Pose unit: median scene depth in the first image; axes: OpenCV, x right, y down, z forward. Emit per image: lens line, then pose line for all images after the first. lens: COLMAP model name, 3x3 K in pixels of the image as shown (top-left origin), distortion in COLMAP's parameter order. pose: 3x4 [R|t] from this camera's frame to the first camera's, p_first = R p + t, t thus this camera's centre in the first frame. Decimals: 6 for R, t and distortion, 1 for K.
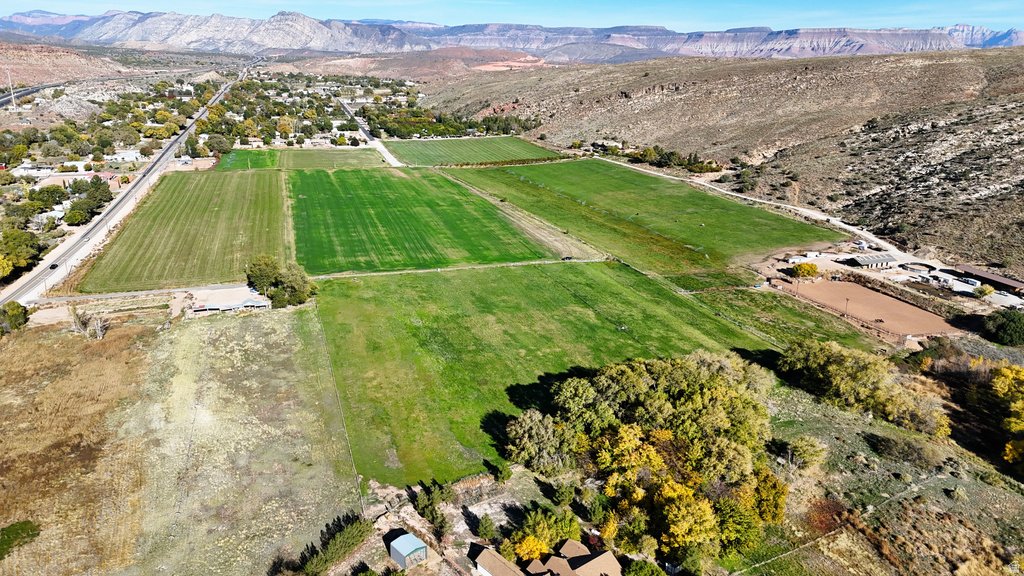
lens RADIAL K [[754.2, 0, 509.1], [0, 754.2, 272.8], [0, 0, 1]] dist [0.075808, -0.070349]
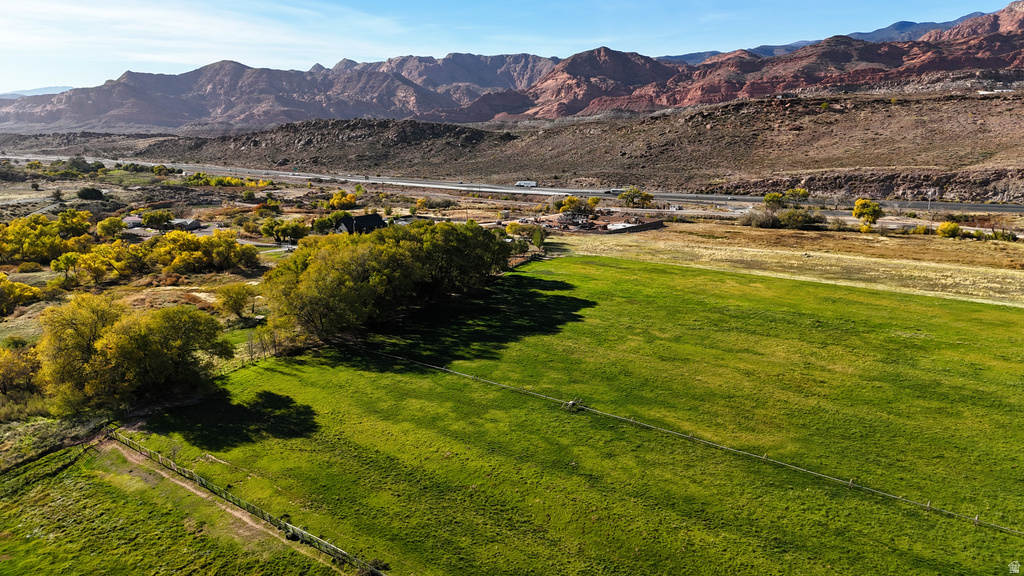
lens RADIAL K [[754.2, 0, 510.3], [0, 754.2, 285.7], [0, 0, 1]] dist [0.075808, -0.070349]
pose [[-0.865990, 0.115423, -0.486557, 0.308813], [-0.134823, 0.883073, 0.449448, -0.137534], [0.481543, 0.454817, -0.749171, 1.037889]]
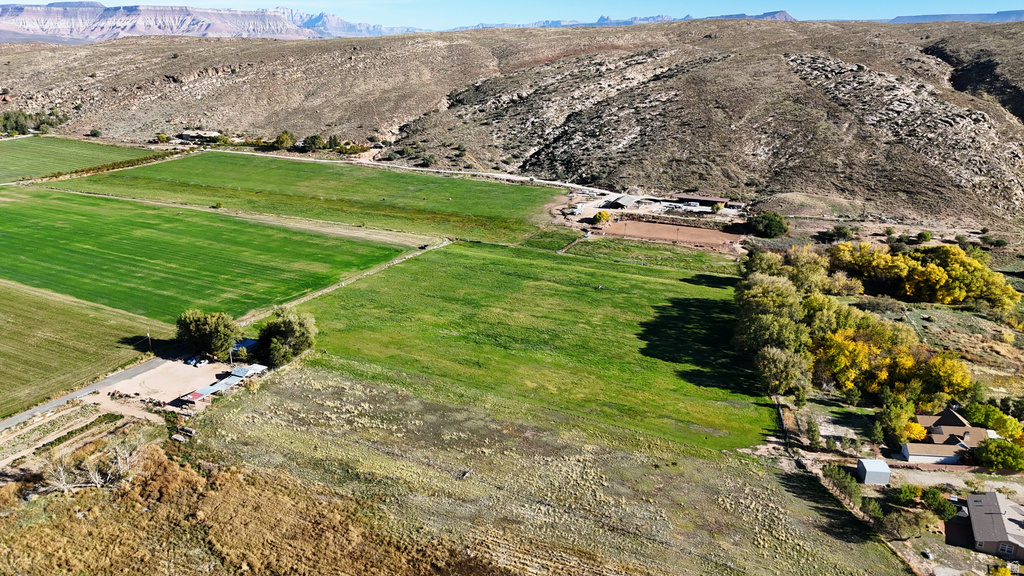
lens RADIAL K [[754.2, 0, 511.1], [0, 754.2, 286.7], [0, 0, 1]] dist [0.075808, -0.070349]
pose [[0.703050, -0.225386, 0.674479, -0.559980], [0.197442, 0.973023, 0.119342, -0.069025], [-0.683182, 0.049267, 0.728584, 0.234024]]
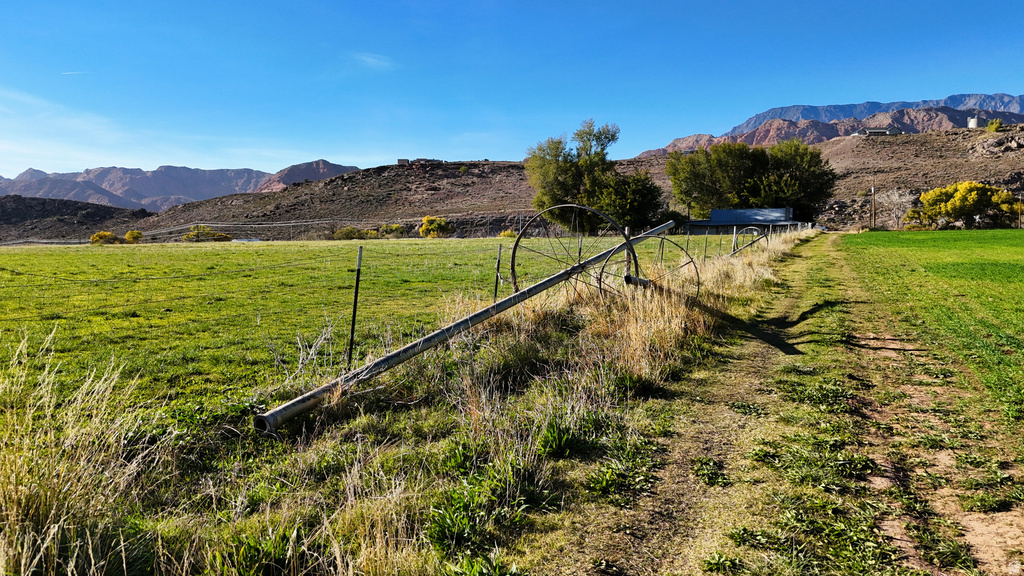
lens RADIAL K [[754.2, 0, 513.2], [0, 754.2, 289.0], [0, 0, 1]] dist [0.075808, -0.070349]
pose [[-0.656430, 0.055051, -0.752375, 0.030600], [-0.206858, 0.945972, 0.249695, -0.019310], [0.725472, 0.319542, -0.609576, 1.072827]]
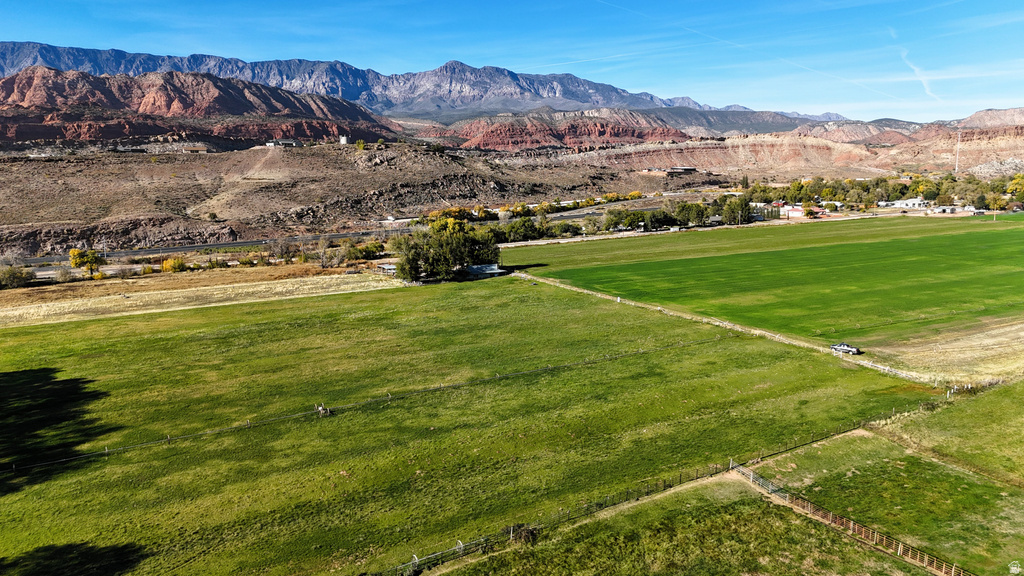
lens RADIAL K [[754.2, 0, 513.9], [0, 754.2, 285.3], [0, 0, 1]] dist [0.075808, -0.070349]
pose [[0.187810, 0.133180, -0.973134, 0.456106], [-0.259478, 0.962294, 0.081618, -0.041548], [0.947311, 0.237179, 0.215286, 0.814814]]
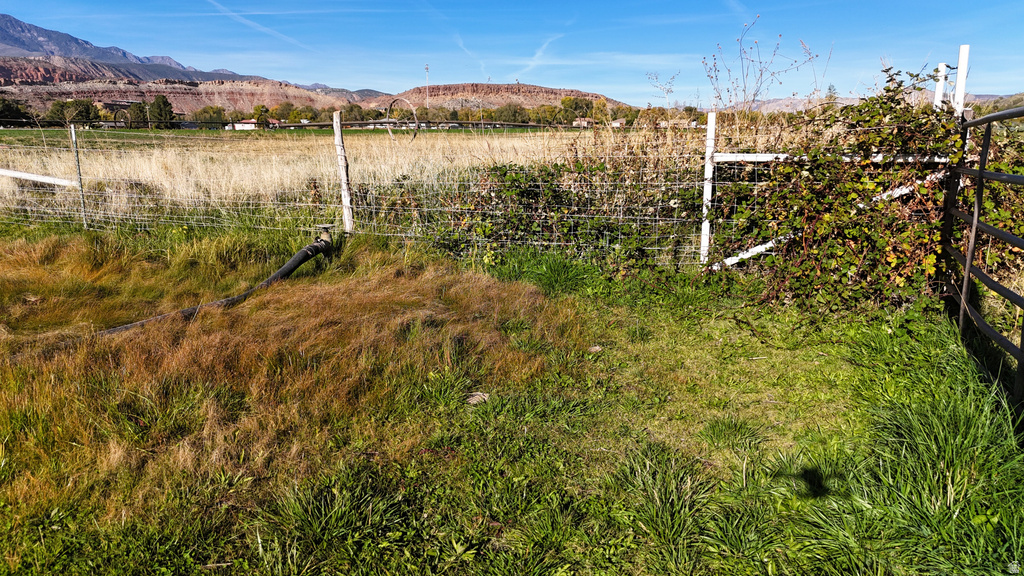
lens RADIAL K [[754.2, 0, 513.3], [0, 754.2, 284.1], [0, 0, 1]] dist [0.075808, -0.070349]
pose [[0.728573, 0.116883, -0.674922, 0.155529], [-0.178778, 0.983629, -0.022644, -0.017728], [0.661227, 0.137159, 0.737541, 1.087062]]
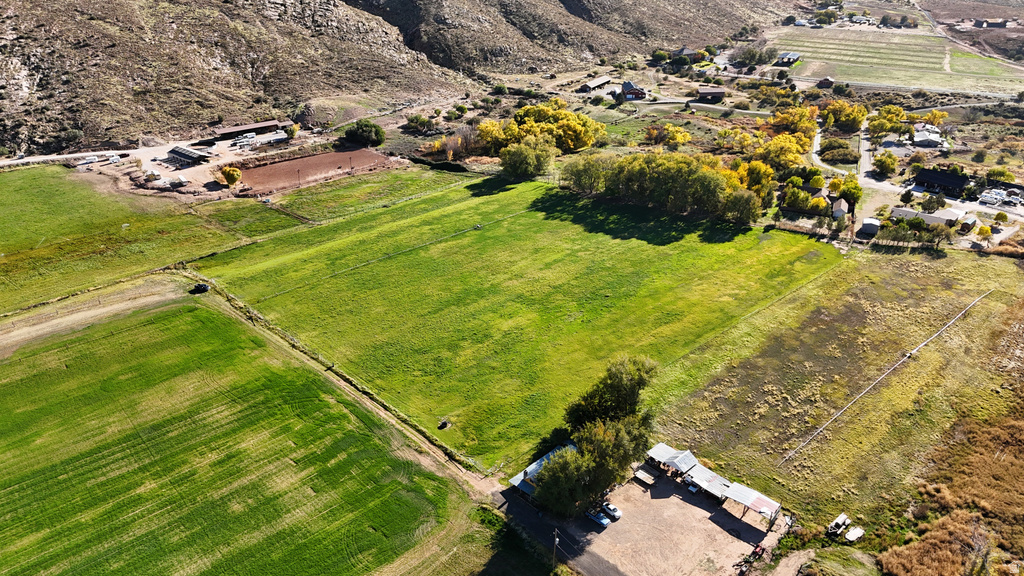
lens RADIAL K [[754.2, 0, 513.0], [0, 754.2, 287.0], [0, 0, 1]] dist [0.075808, -0.070349]
pose [[-0.442905, -0.396194, 0.804279, -0.572700], [0.242838, 0.810521, 0.532997, -0.310710], [-0.863055, 0.431377, -0.262773, 1.028534]]
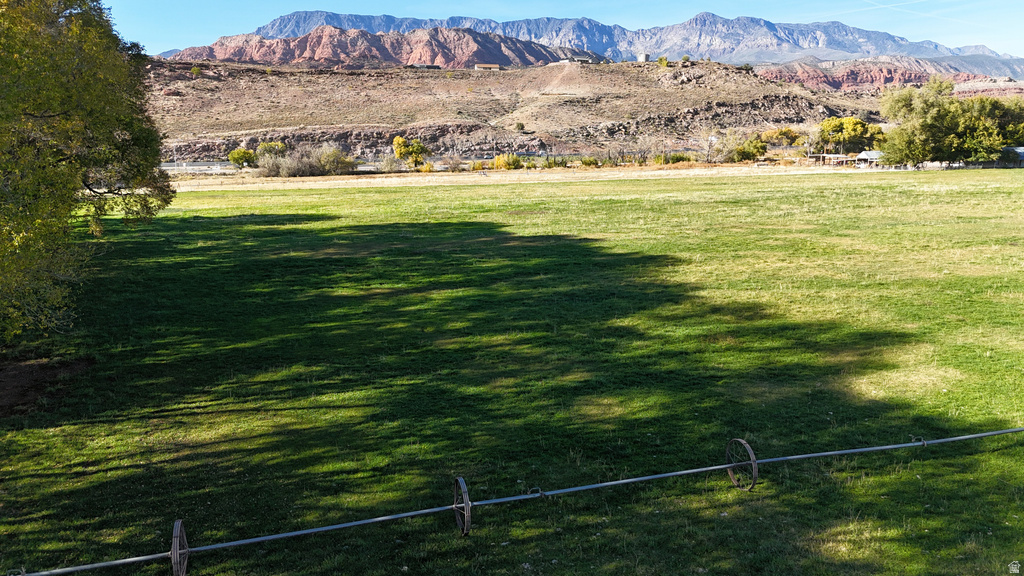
lens RADIAL K [[754.2, 0, 511.5], [0, 754.2, 289.9], [0, 0, 1]] dist [0.075808, -0.070349]
pose [[-0.117506, 0.189890, -0.974748, 0.214903], [-0.275945, 0.936650, 0.215733, 0.072281], [0.953964, 0.294327, -0.057663, 0.703651]]
